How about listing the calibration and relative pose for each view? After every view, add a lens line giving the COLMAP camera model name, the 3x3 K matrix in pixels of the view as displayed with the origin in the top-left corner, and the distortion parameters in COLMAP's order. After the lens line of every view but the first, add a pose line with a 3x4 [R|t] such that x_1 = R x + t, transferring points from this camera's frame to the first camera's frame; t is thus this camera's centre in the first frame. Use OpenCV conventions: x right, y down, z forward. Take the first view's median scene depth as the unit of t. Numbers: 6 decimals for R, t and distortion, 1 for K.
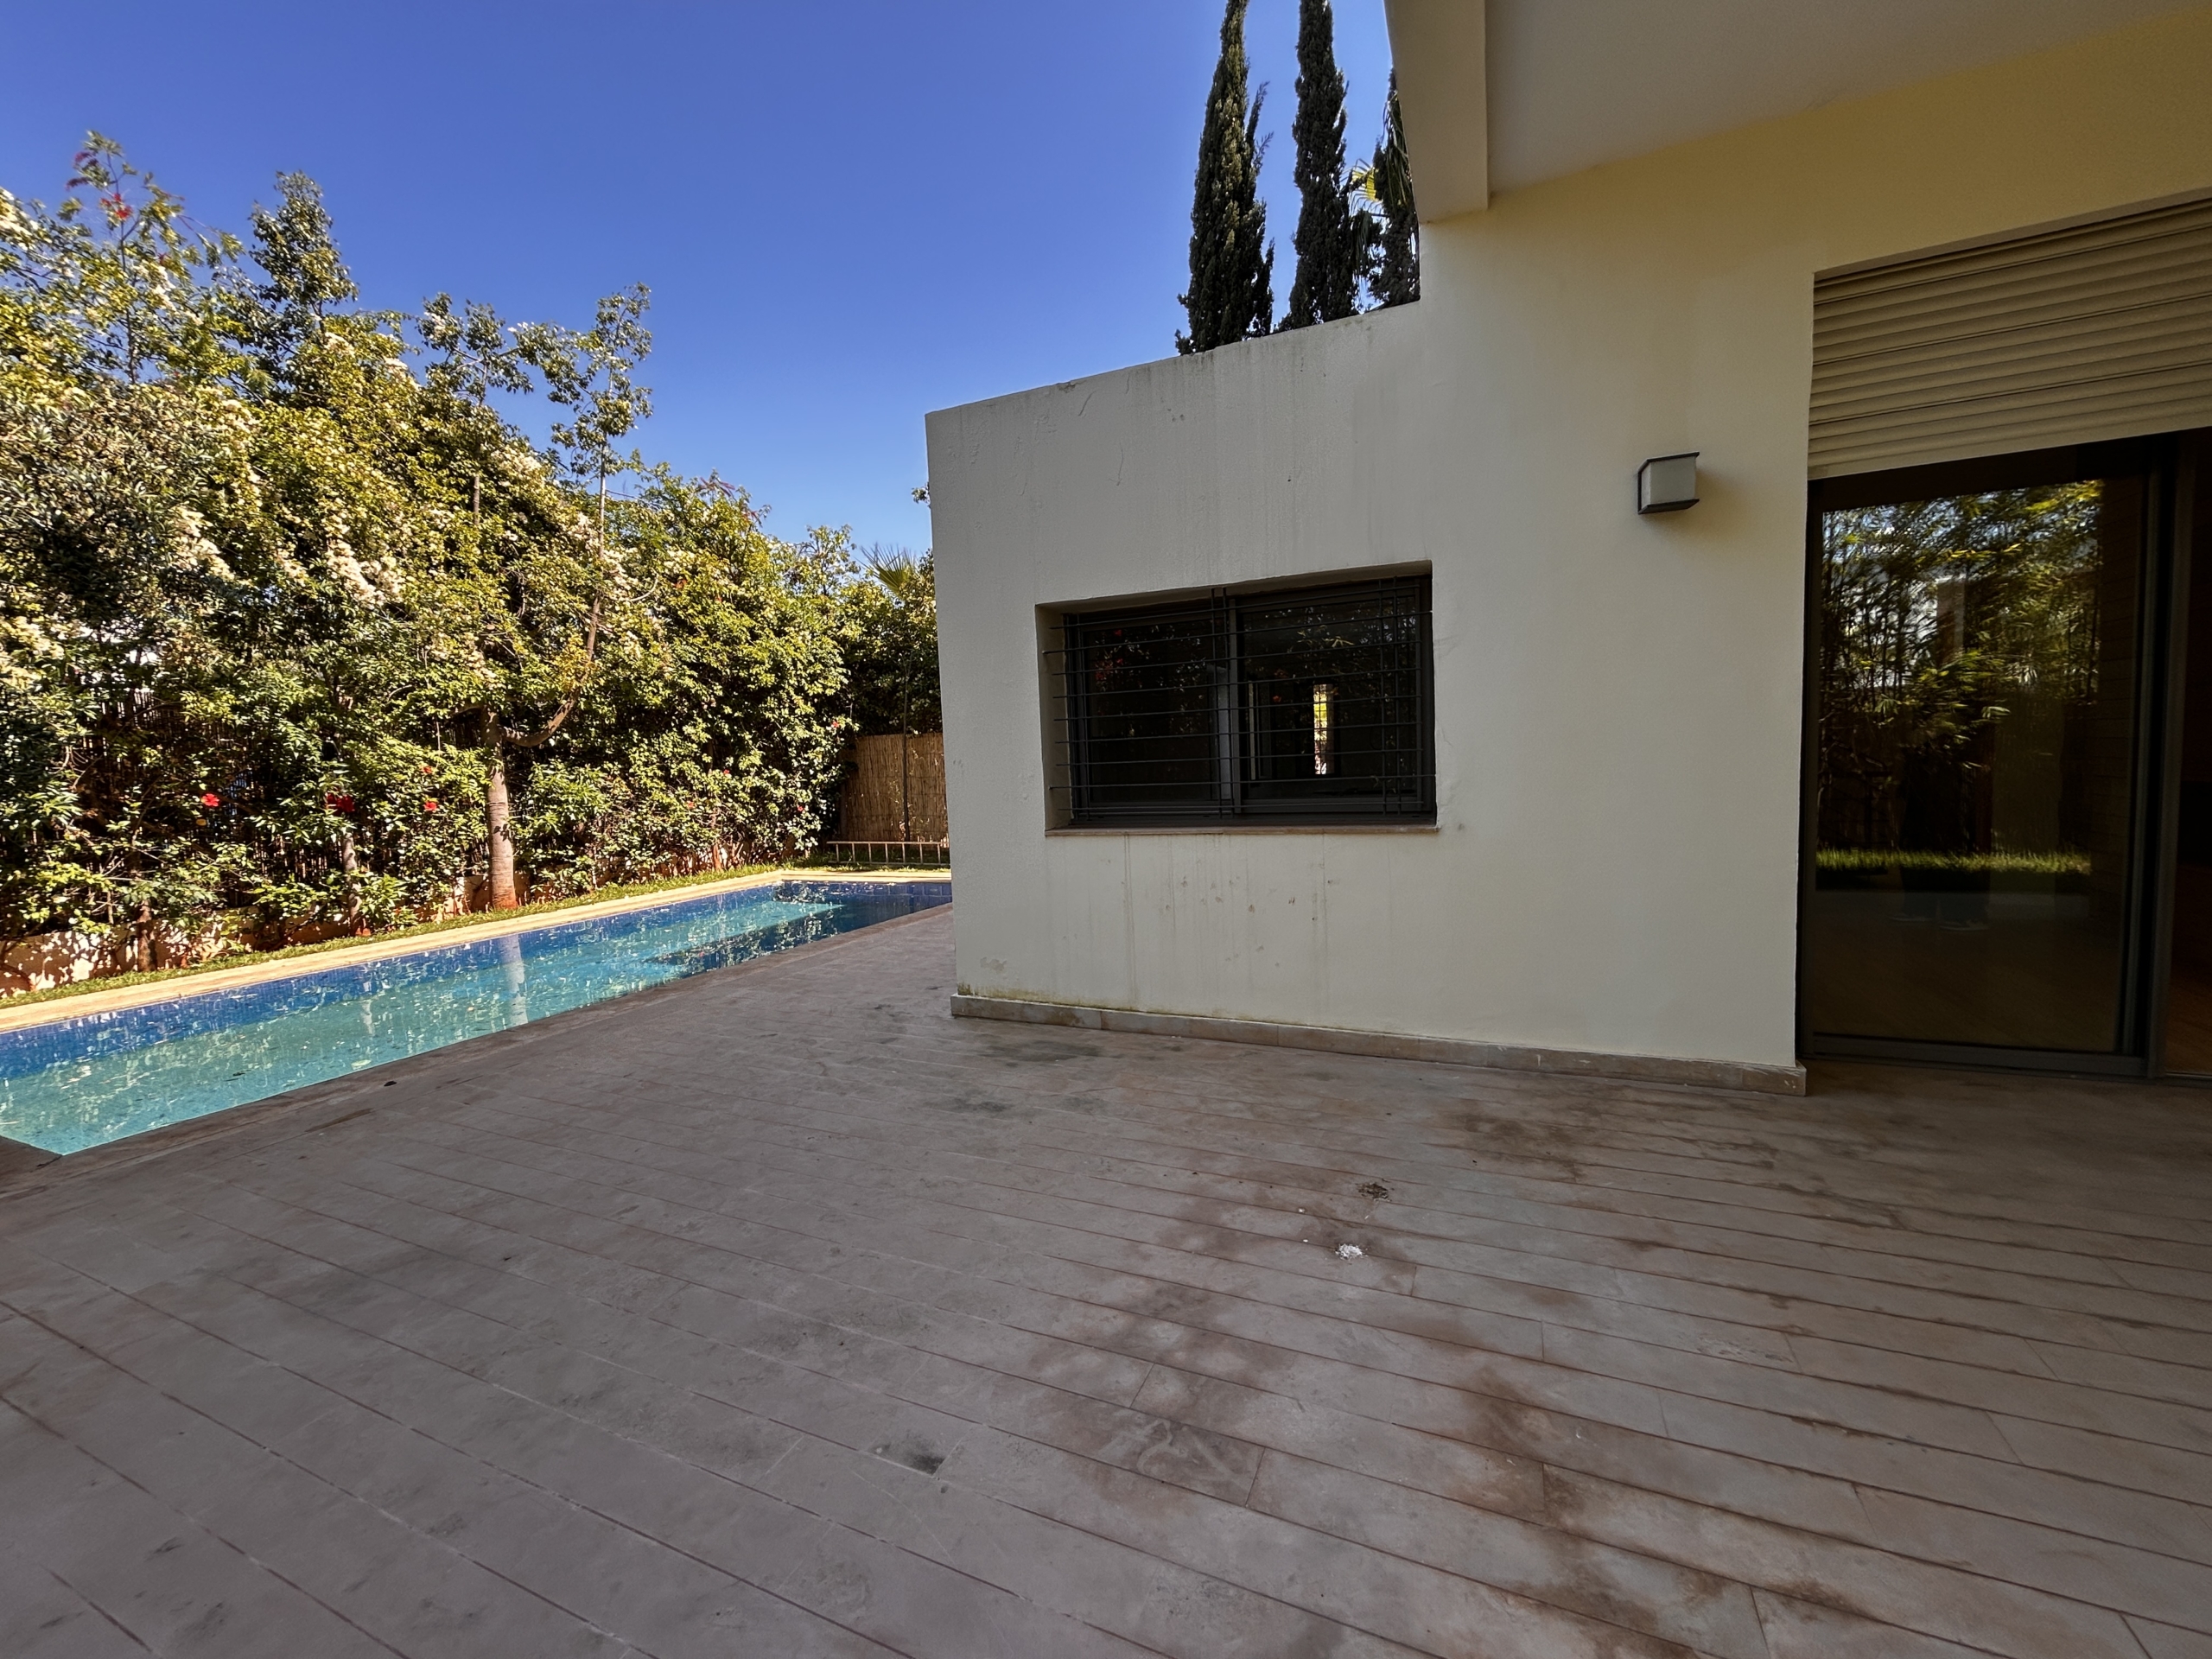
lens RADIAL K [[897.1, 0, 1099.7], [0, 897.1, 827.3], [0, 0, 1]] dist [0.000699, 0.000220]
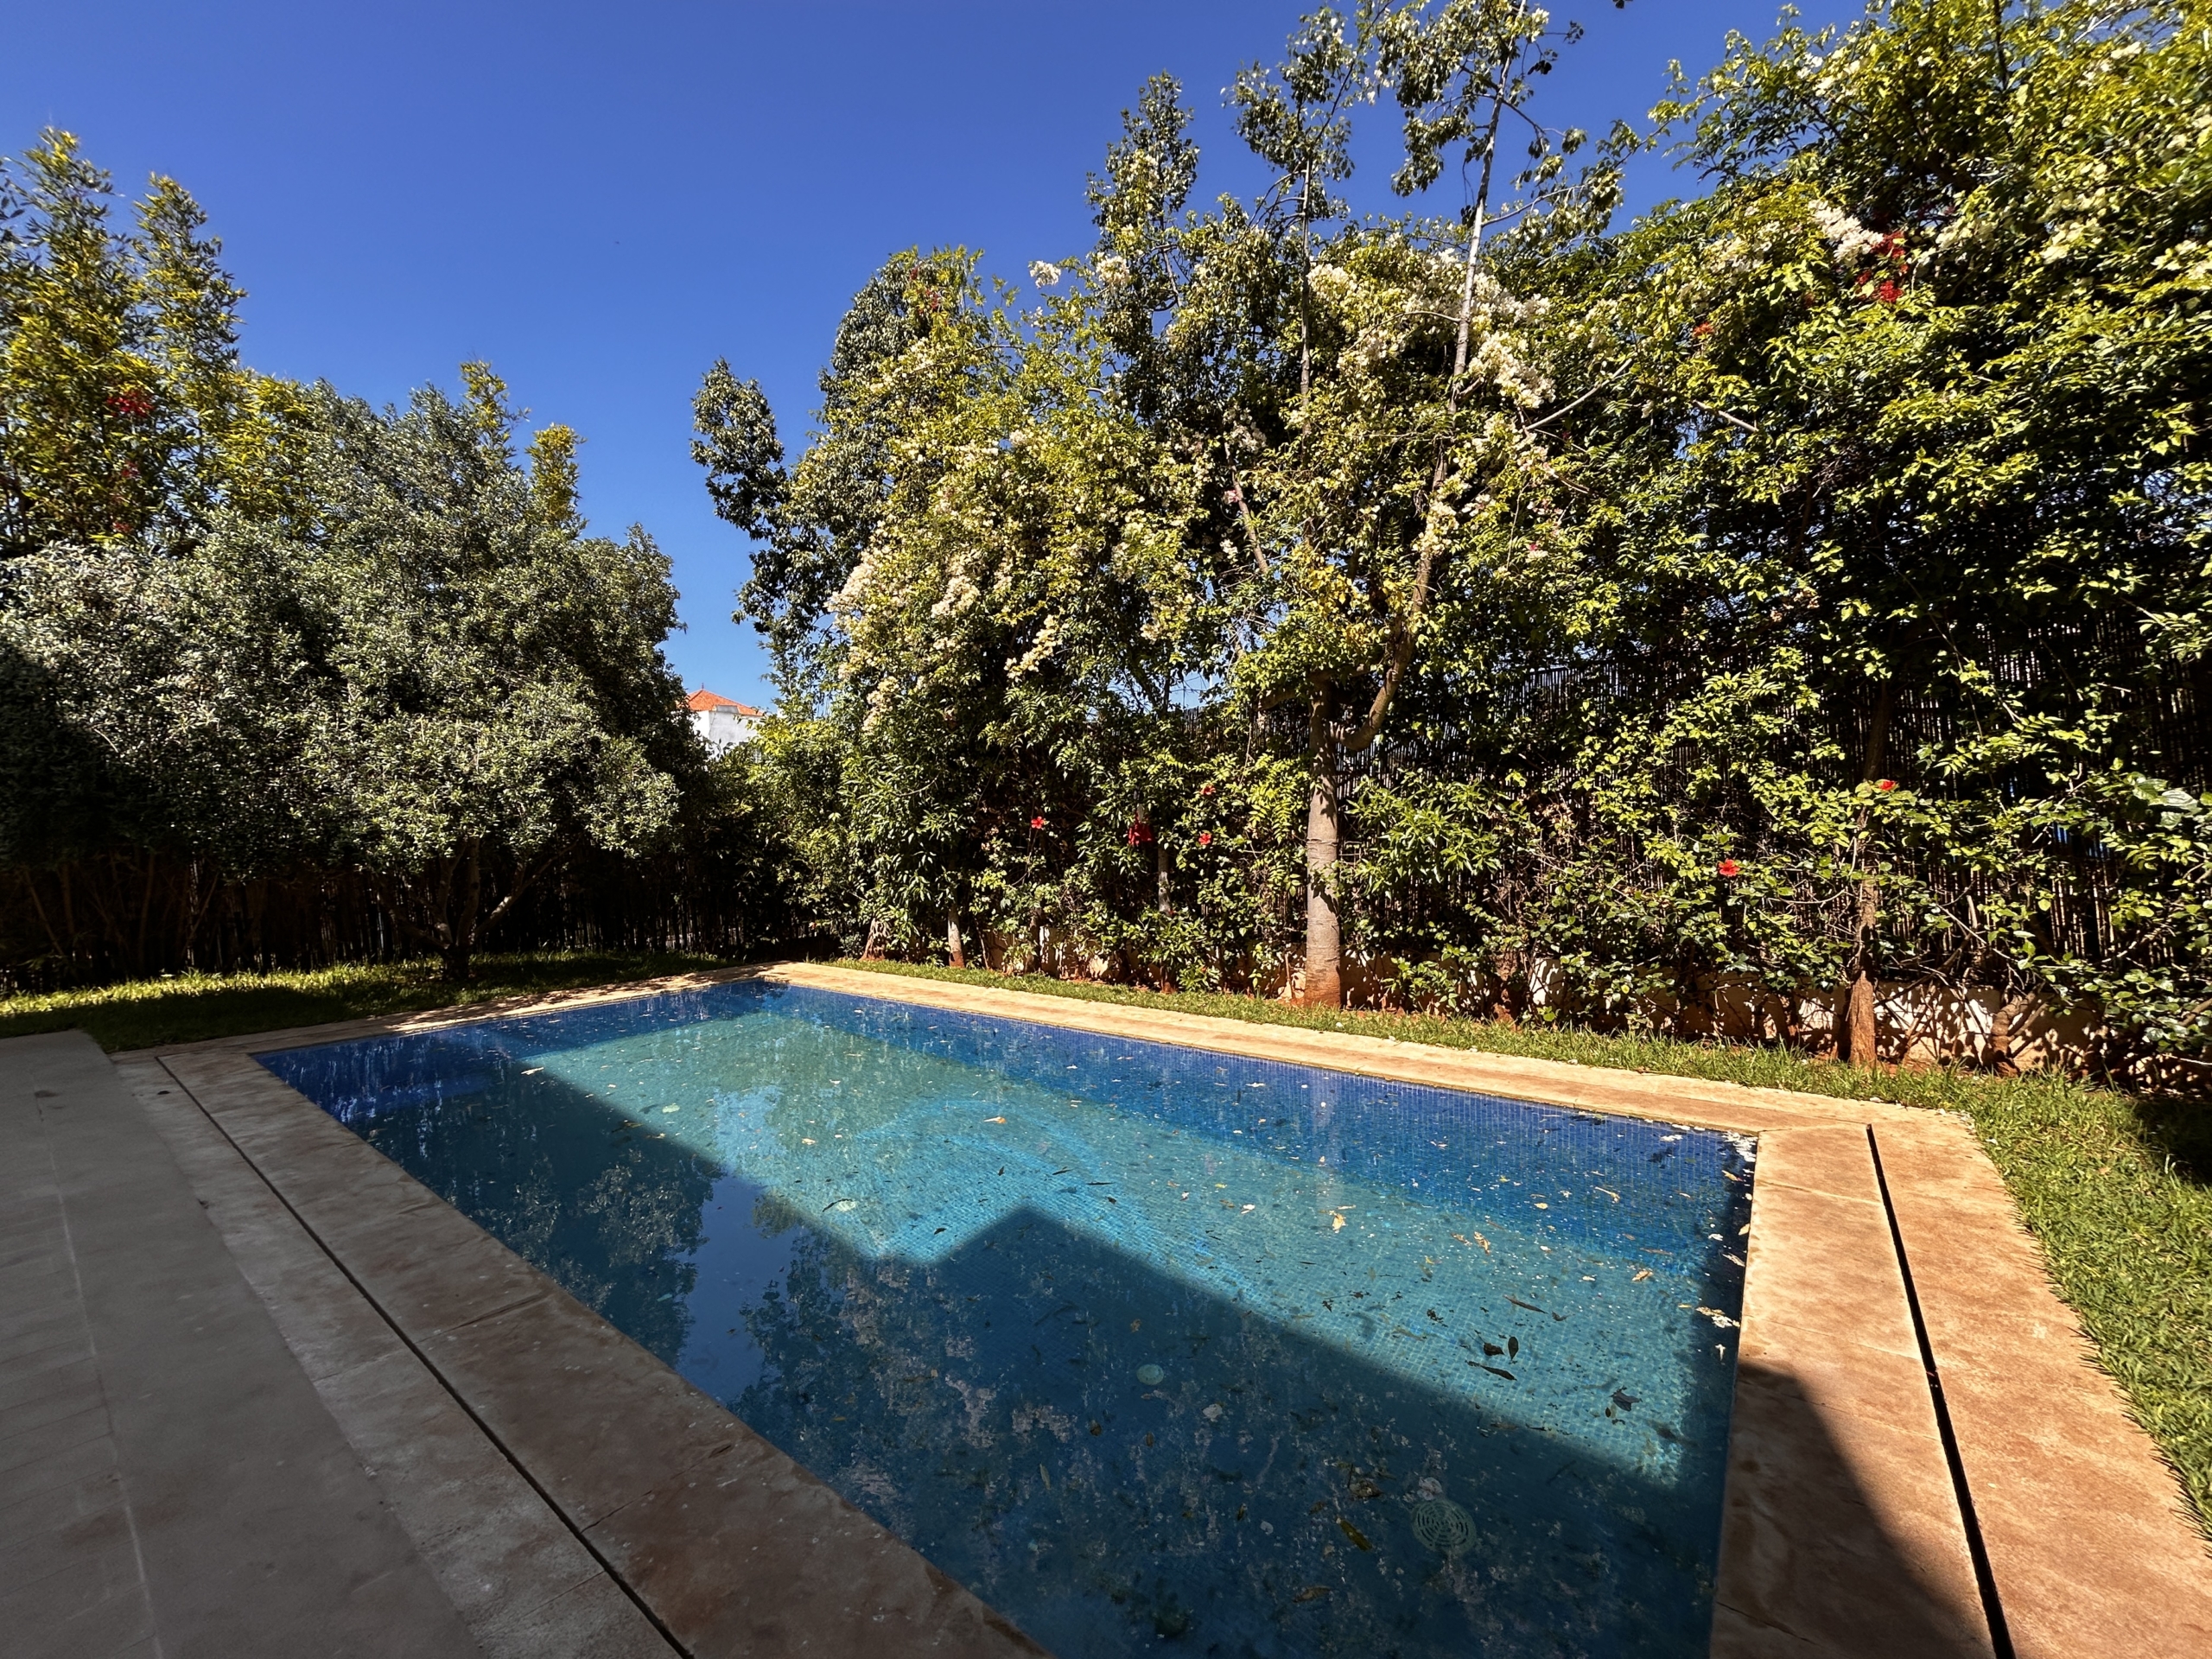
lens RADIAL K [[883.2, 0, 1106.0], [0, 883.2, 829.5], [0, 0, 1]] dist [0.002935, 0.000513]
pose [[-0.232668, 0.040425, -0.971716, -0.011473], [-0.048091, 0.997435, 0.053010, -0.059429], [0.971367, 0.059064, -0.230127, 0.977834]]
